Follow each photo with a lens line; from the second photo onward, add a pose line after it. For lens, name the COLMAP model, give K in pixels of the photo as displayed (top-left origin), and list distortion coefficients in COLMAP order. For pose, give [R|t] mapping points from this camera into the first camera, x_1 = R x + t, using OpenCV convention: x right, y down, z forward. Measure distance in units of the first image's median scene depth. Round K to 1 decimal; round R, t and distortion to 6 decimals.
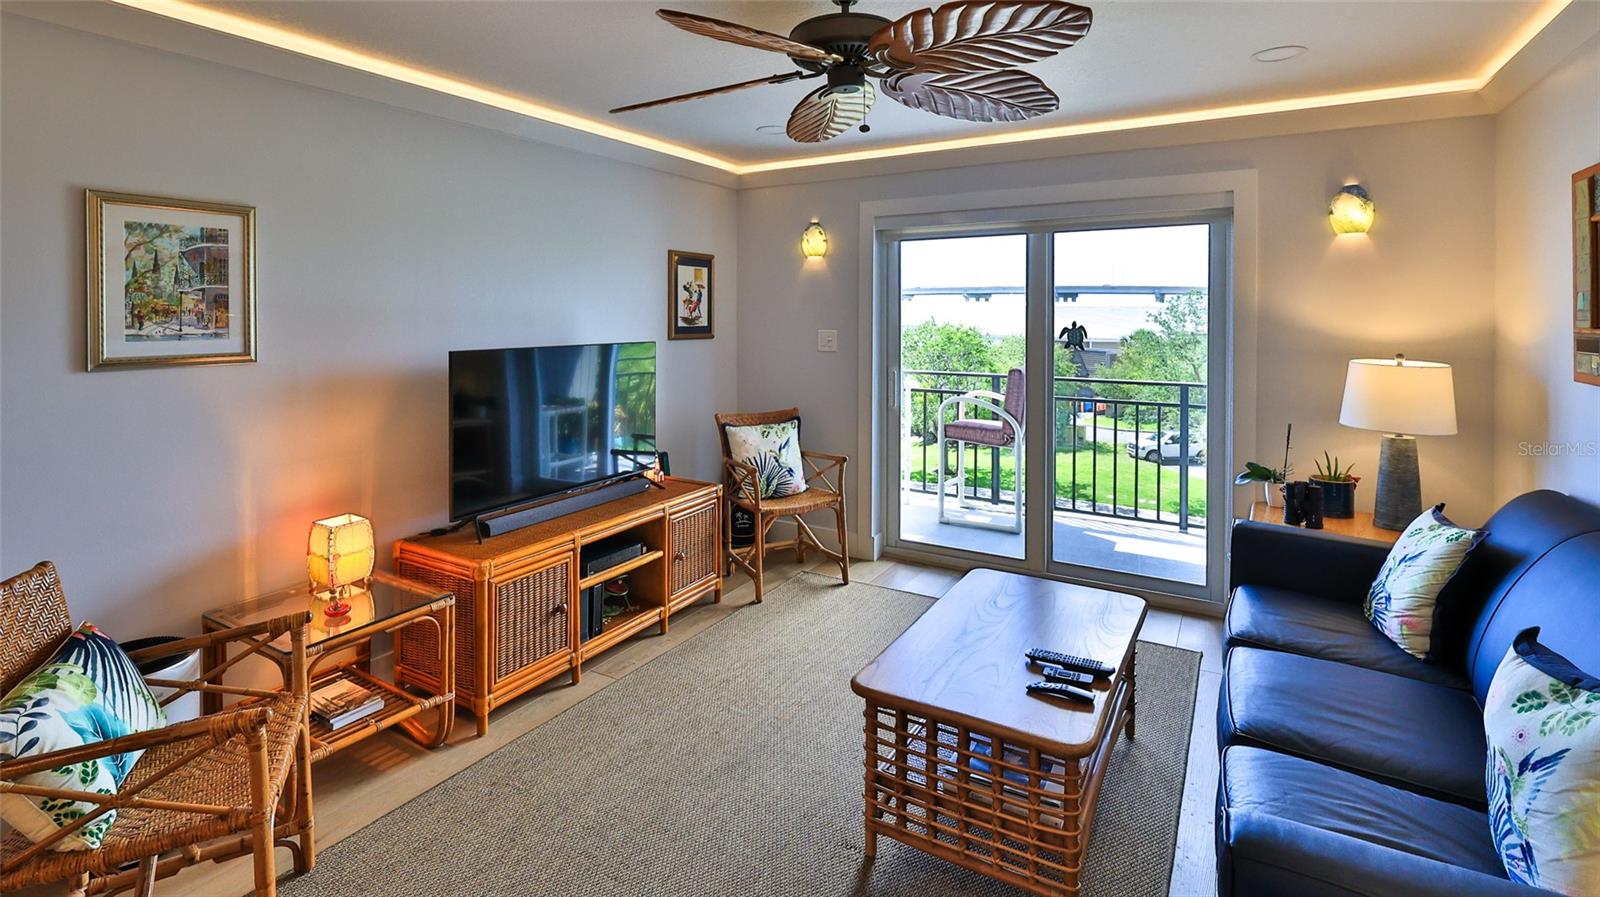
lens RADIAL K [[747.9, 0, 799.3], [0, 747.9, 321.5], [0, 0, 1]] dist [-0.002565, -0.000272]
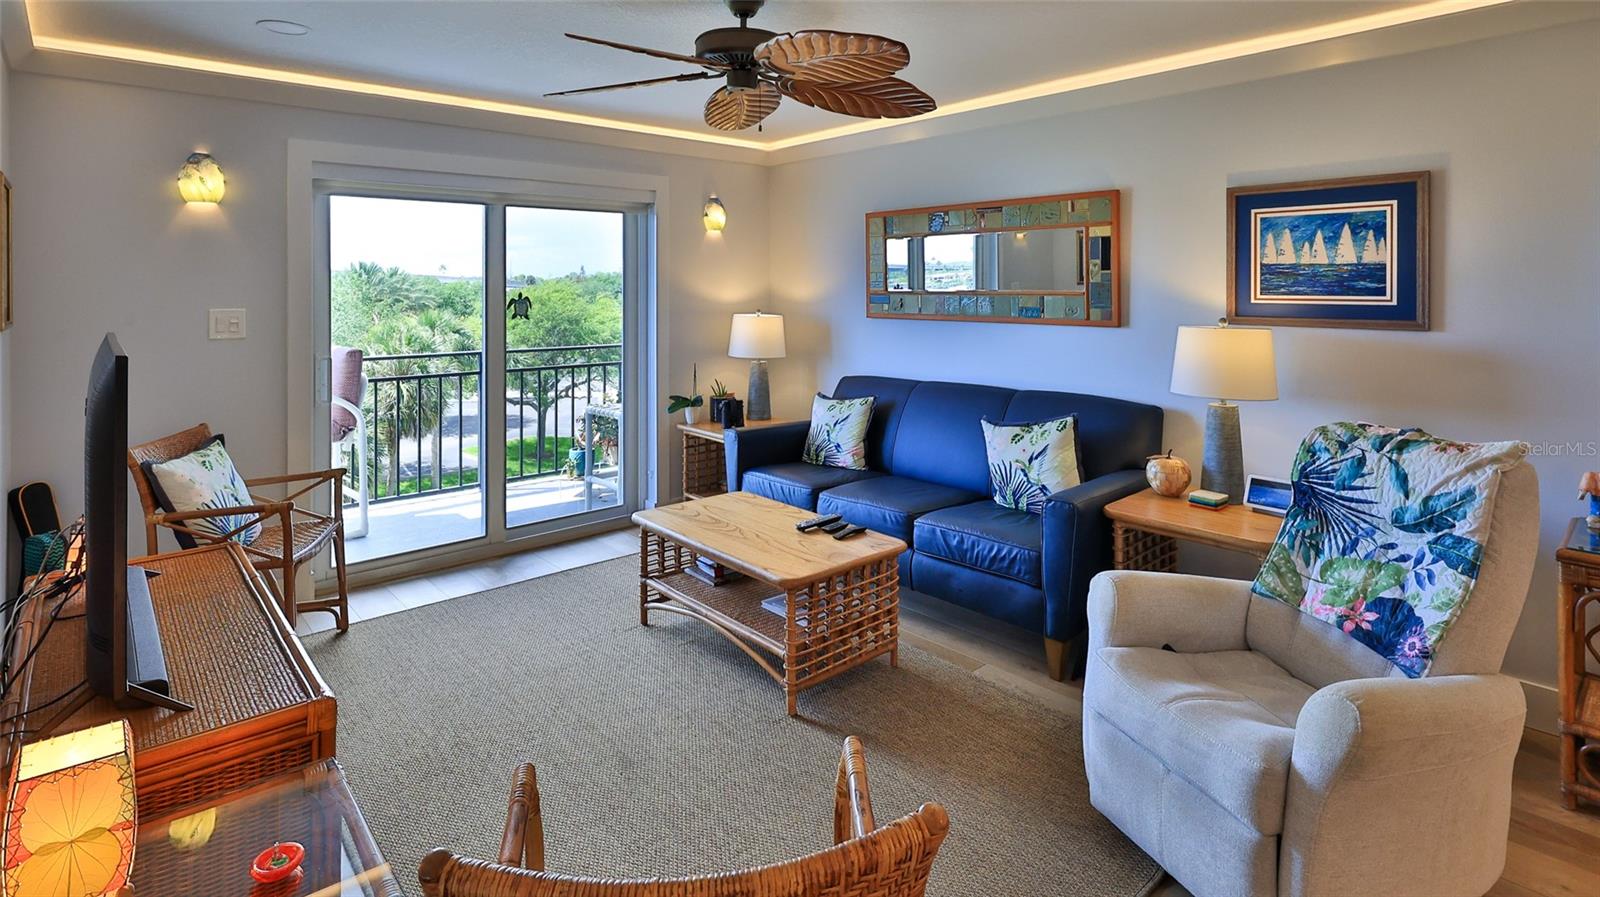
lens RADIAL K [[813.0, 0, 805.0], [0, 813.0, 287.1], [0, 0, 1]] dist [-0.002485, -0.000993]
pose [[0.295341, -0.005673, 0.955375, -0.699399], [0.011698, 0.999929, 0.002321, -0.006445], [-0.955320, 0.010490, 0.295386, 0.326422]]
